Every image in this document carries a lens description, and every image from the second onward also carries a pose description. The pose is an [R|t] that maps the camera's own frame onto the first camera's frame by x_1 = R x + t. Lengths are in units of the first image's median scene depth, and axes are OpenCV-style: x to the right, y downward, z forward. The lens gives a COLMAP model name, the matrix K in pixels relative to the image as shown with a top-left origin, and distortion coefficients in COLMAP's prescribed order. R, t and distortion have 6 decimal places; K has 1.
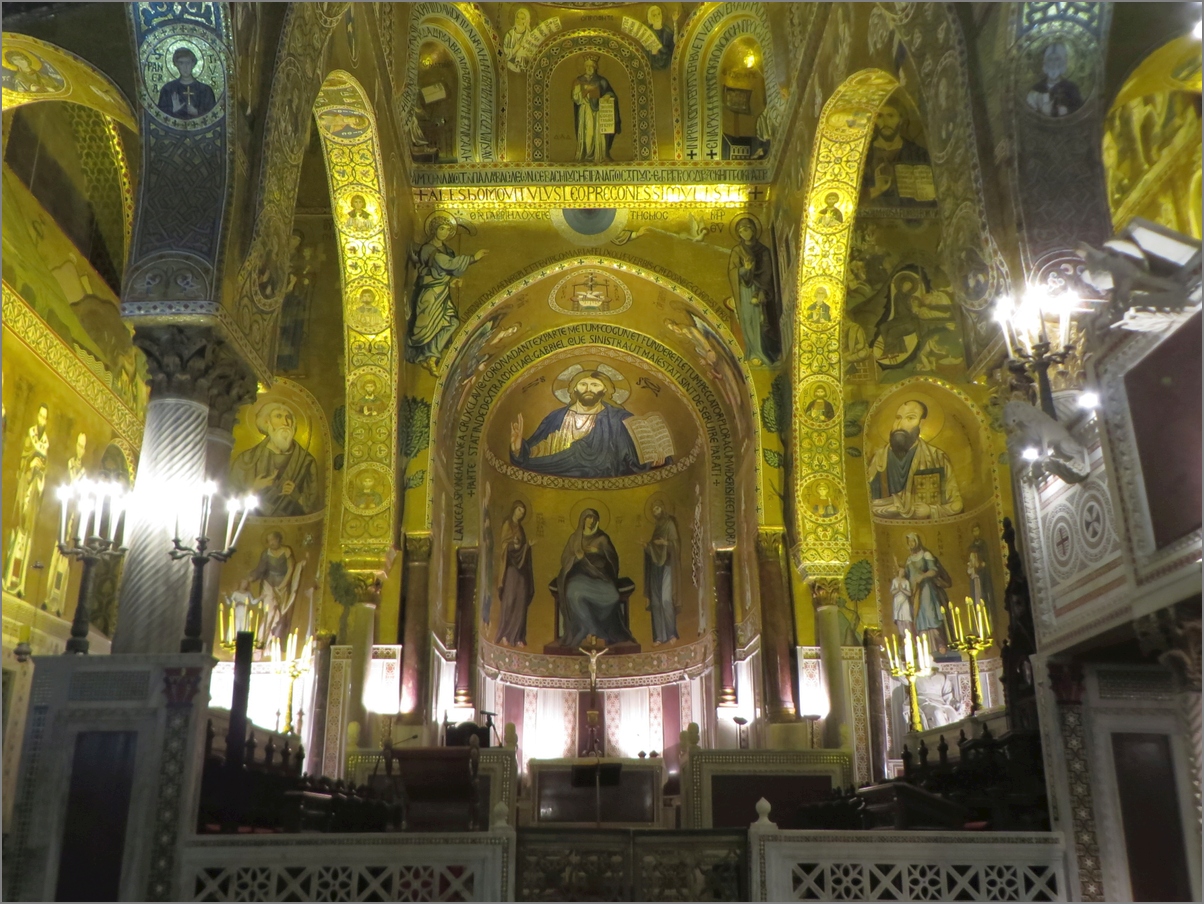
lens RADIAL K [[1114.1, 0, 593.3], [0, 1114.1, 411.6], [0, 0, 1]] dist [0.021647, 0.000000]
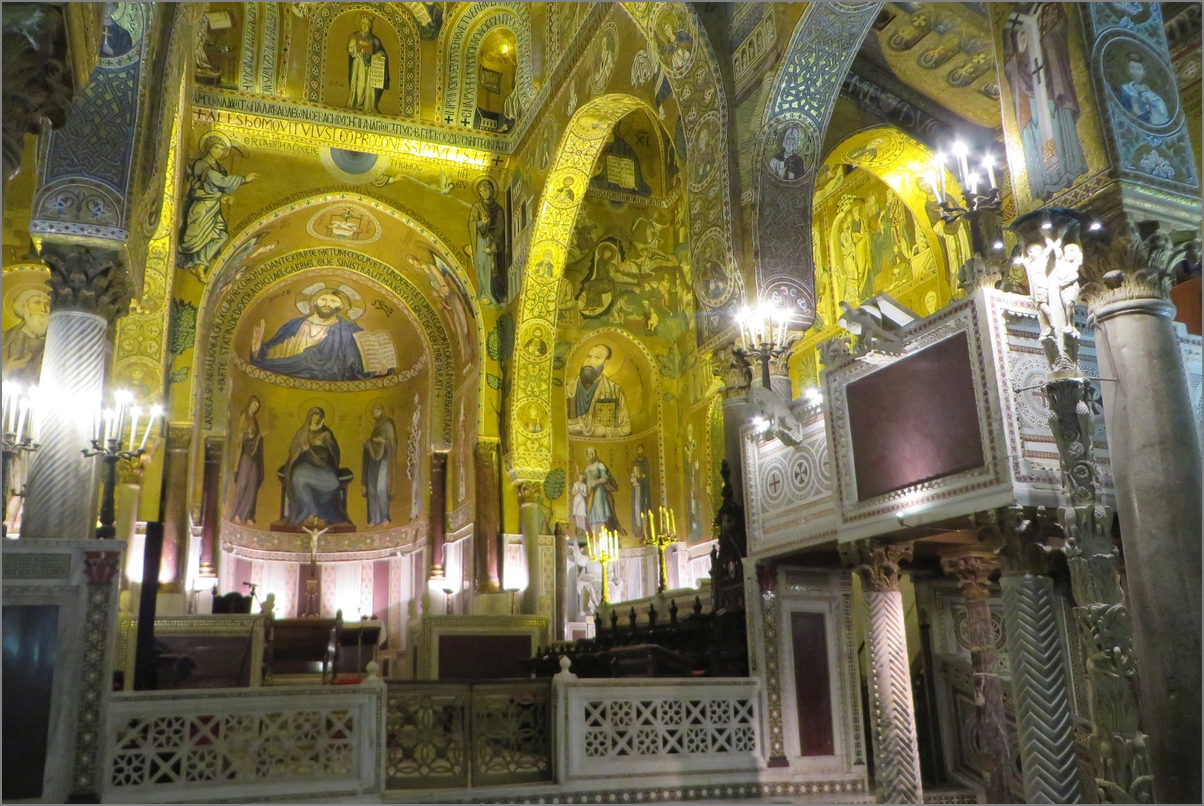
lens RADIAL K [[971.9, 0, 575.3], [0, 971.9, 387.1], [0, 0, 1]] dist [0.060571, -0.039418]
pose [[0.945407, 0.080407, 0.315818, -0.089354], [-0.102614, 0.993238, 0.054299, -0.019192], [-0.309317, -0.083742, 0.947265, -0.044340]]
